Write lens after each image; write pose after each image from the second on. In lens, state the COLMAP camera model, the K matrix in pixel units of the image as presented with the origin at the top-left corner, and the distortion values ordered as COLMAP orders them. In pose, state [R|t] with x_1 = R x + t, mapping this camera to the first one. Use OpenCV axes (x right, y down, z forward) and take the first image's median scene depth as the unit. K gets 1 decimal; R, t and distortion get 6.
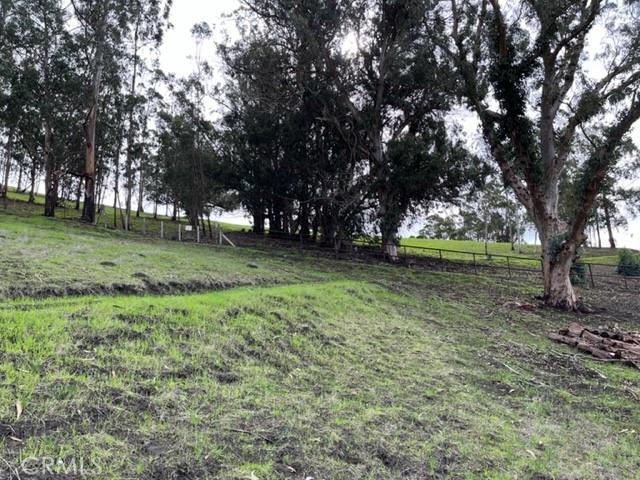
lens RADIAL K [[484.0, 0, 323.2], [0, 484.0, 243.7], [0, 0, 1]] dist [0.065661, -0.086658]
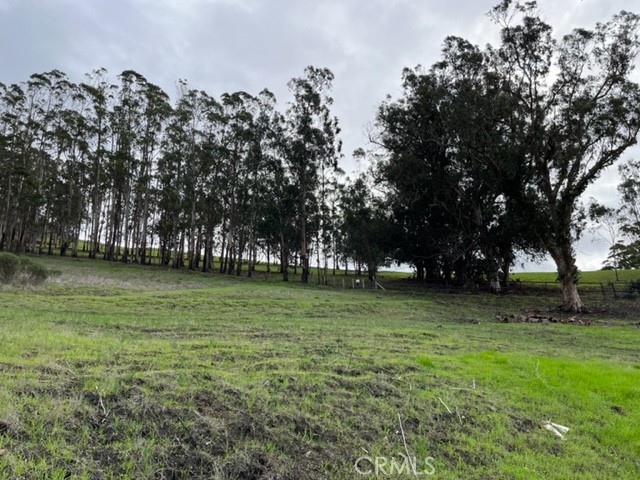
lens RADIAL K [[484.0, 0, 321.1], [0, 484.0, 239.0], [0, 0, 1]] dist [0.065661, -0.086658]
pose [[0.919512, -0.111702, -0.376856, 0.173825], [0.071811, 0.990373, -0.118337, 0.009246], [0.386447, 0.081750, 0.918682, -0.418723]]
